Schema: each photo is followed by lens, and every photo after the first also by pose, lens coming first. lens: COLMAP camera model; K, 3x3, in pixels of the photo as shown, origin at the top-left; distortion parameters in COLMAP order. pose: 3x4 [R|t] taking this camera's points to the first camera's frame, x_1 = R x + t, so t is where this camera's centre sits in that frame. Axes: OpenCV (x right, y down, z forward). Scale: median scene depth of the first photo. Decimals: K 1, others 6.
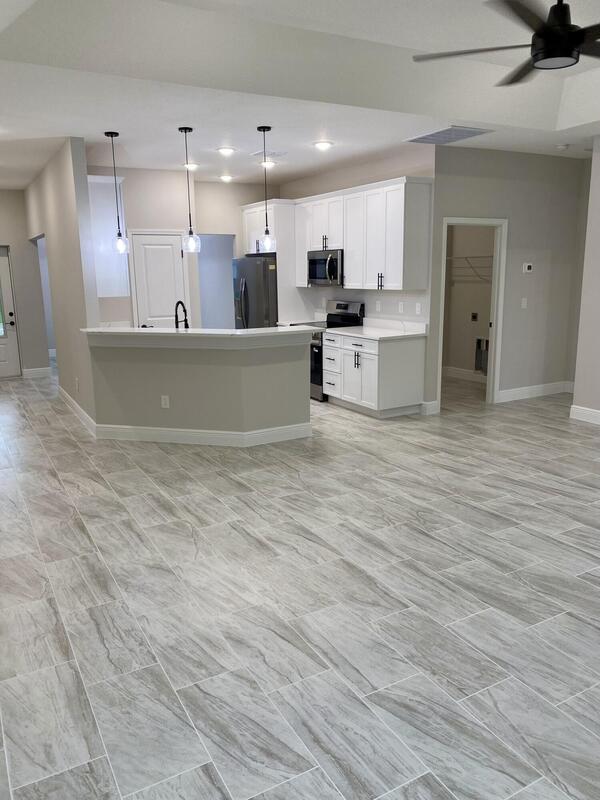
lens RADIAL K [[607.7, 0, 305.2], [0, 607.7, 413.9], [0, 0, 1]] dist [0.042161, -0.050596]
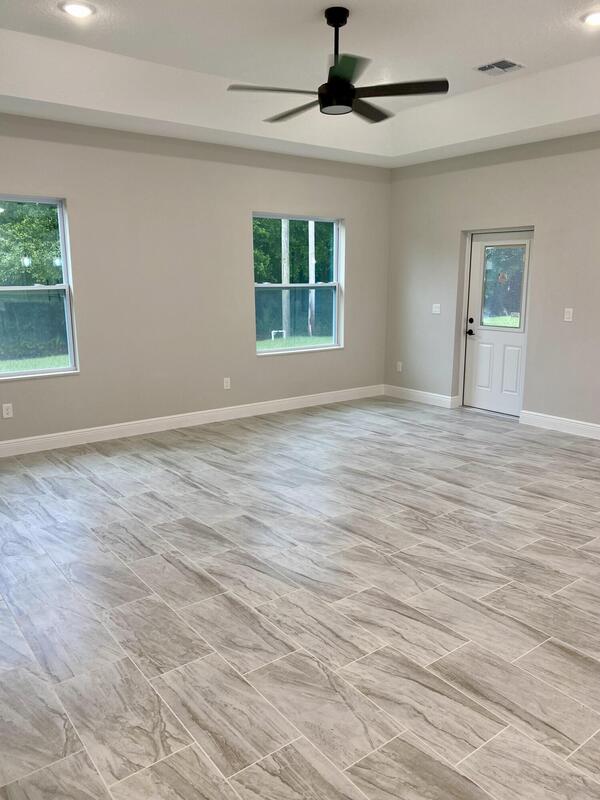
lens RADIAL K [[607.7, 0, 300.3], [0, 607.7, 398.6], [0, 0, 1]] dist [0.042161, -0.050596]
pose [[-0.991920, 0.035878, -0.121685, 0.478341], [-0.020347, 0.901770, 0.431737, -0.411846], [0.125222, 0.430724, -0.893754, 1.704561]]
